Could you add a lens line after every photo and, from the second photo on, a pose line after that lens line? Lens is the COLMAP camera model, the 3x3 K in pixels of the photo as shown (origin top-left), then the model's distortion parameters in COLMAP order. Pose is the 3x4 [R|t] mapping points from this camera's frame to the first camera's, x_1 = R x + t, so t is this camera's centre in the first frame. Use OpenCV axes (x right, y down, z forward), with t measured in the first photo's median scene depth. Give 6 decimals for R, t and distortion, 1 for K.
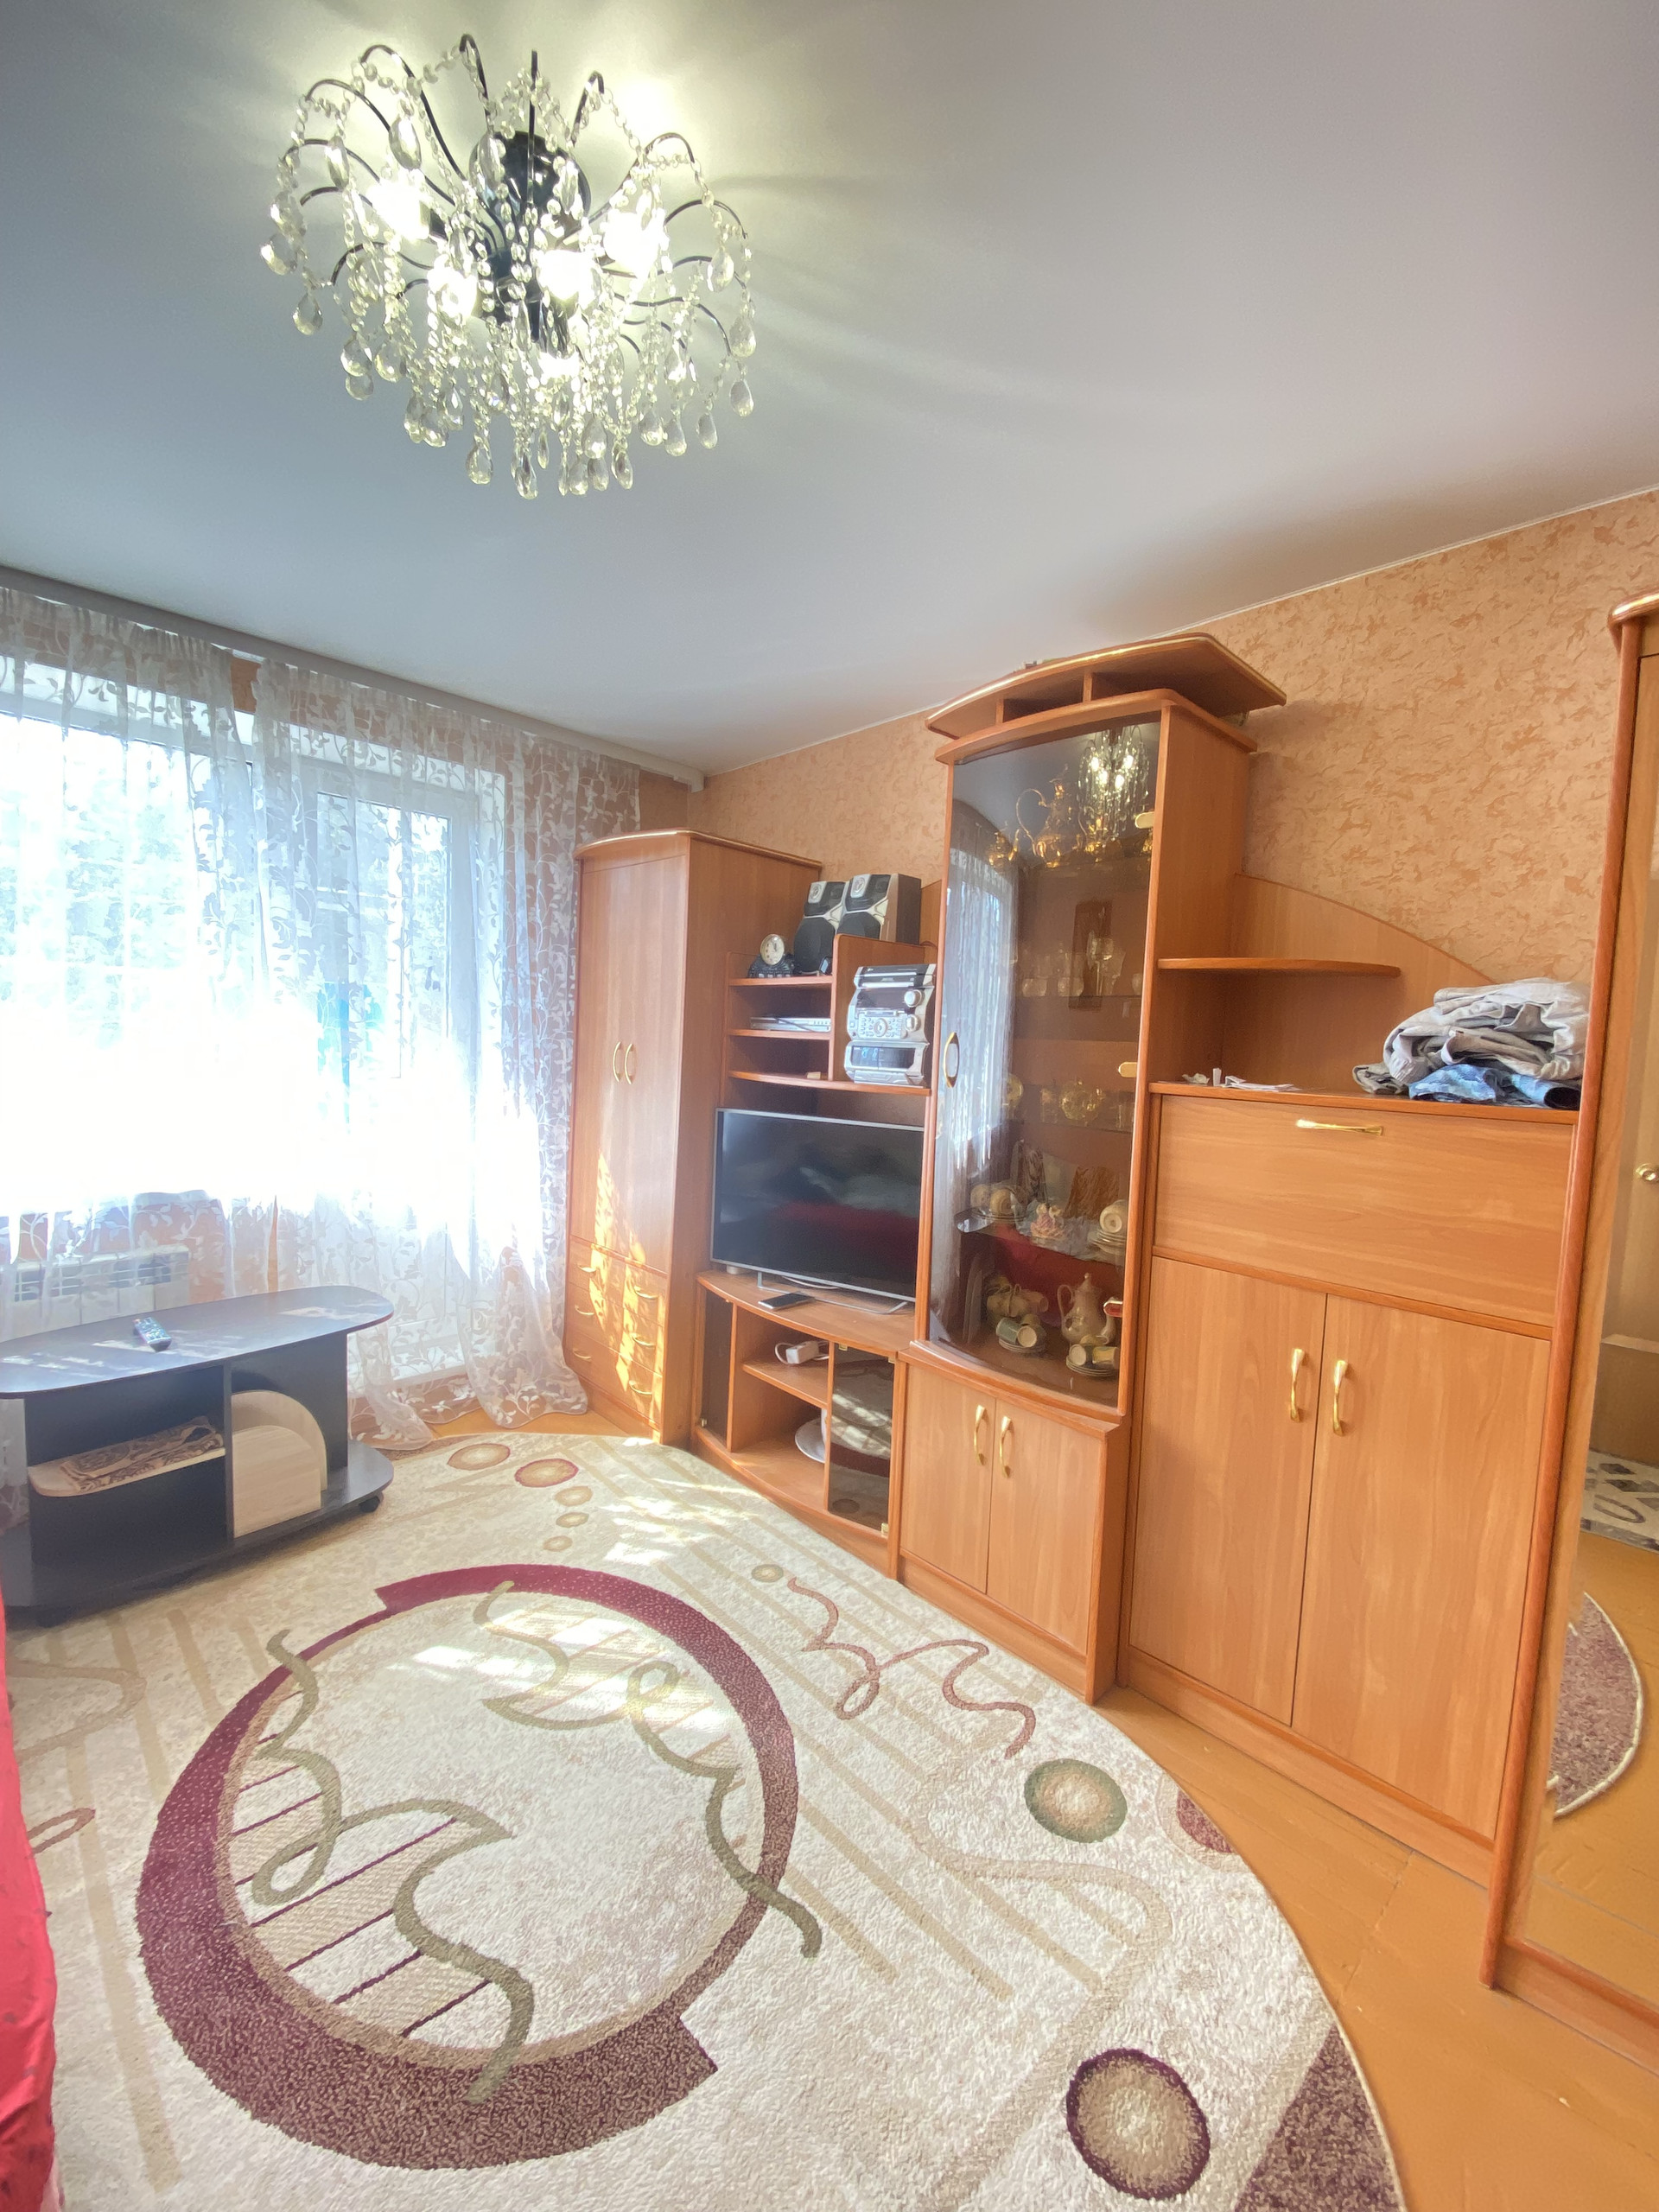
lens RADIAL K [[886.0, 0, 820.0], [0, 886.0, 1101.4], [0, 0, 1]] dist [0.002792, -0.014404]
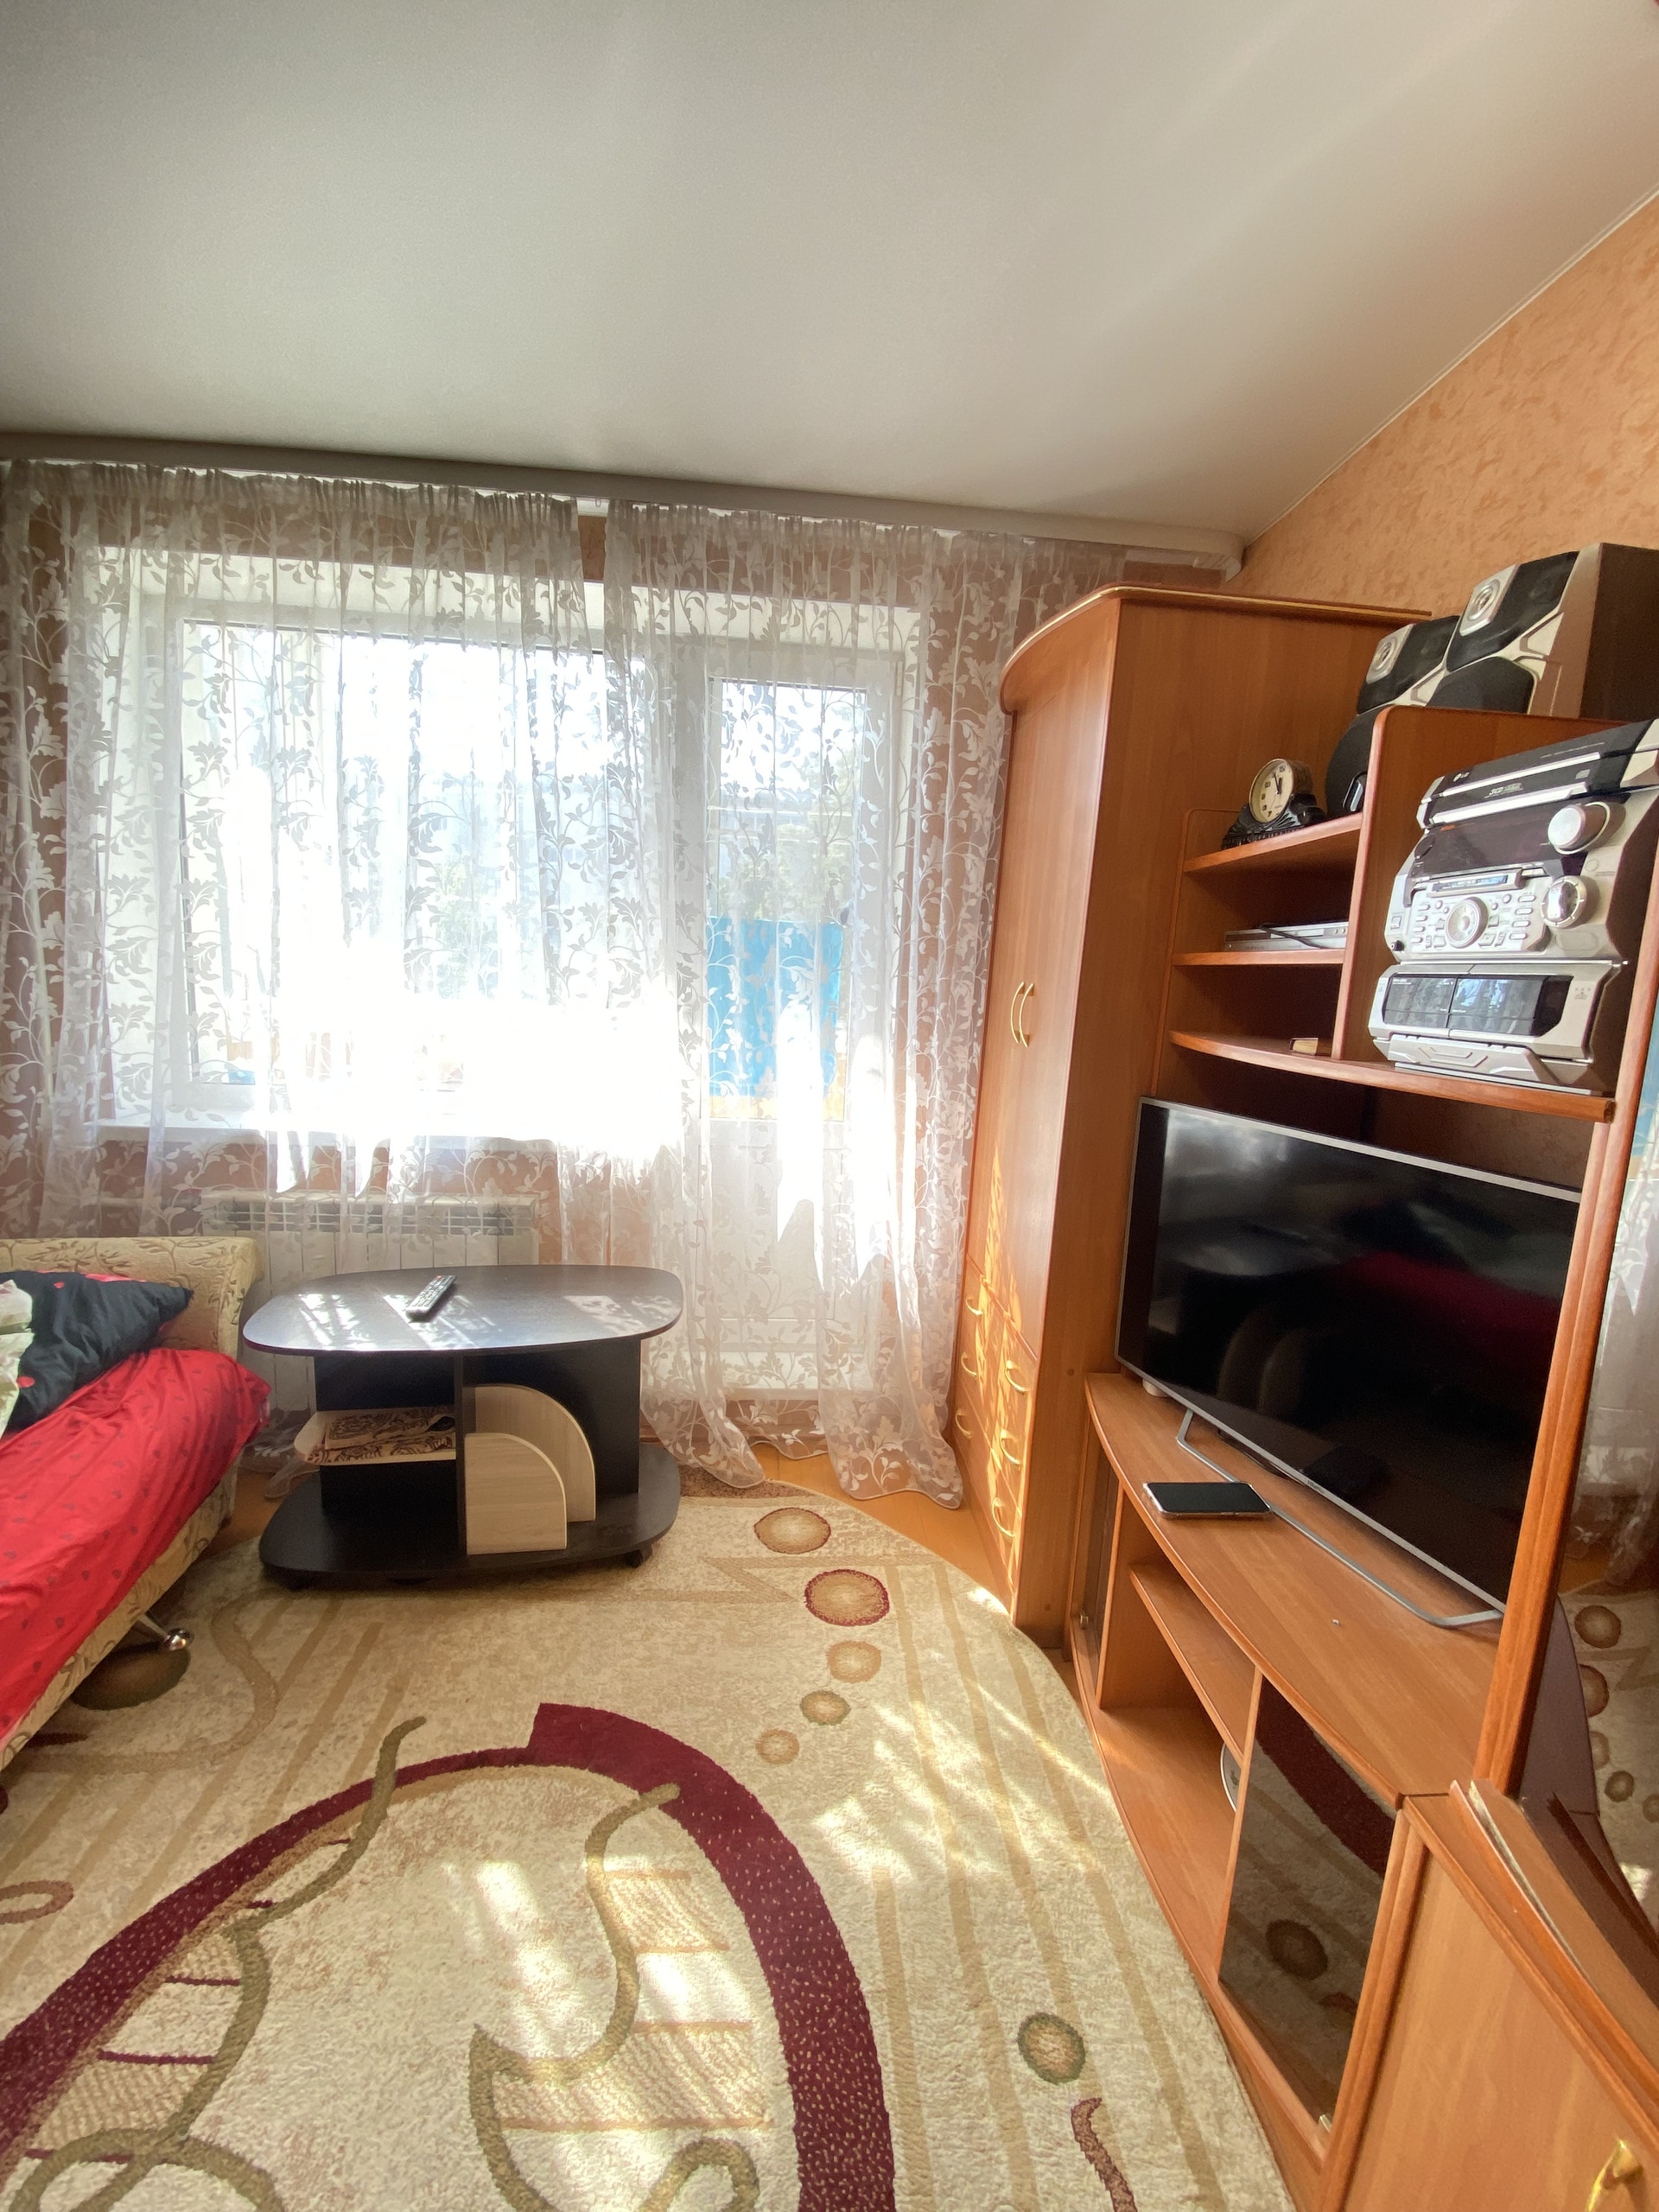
lens RADIAL K [[886.0, 0, 820.0], [0, 886.0, 1101.4], [0, 0, 1]] dist [0.002792, -0.014404]
pose [[0.765014, 0.086312, -0.638203, 0.096935], [-0.055763, 0.996134, 0.067876, -0.017923], [0.641594, -0.016337, 0.766870, 0.508170]]
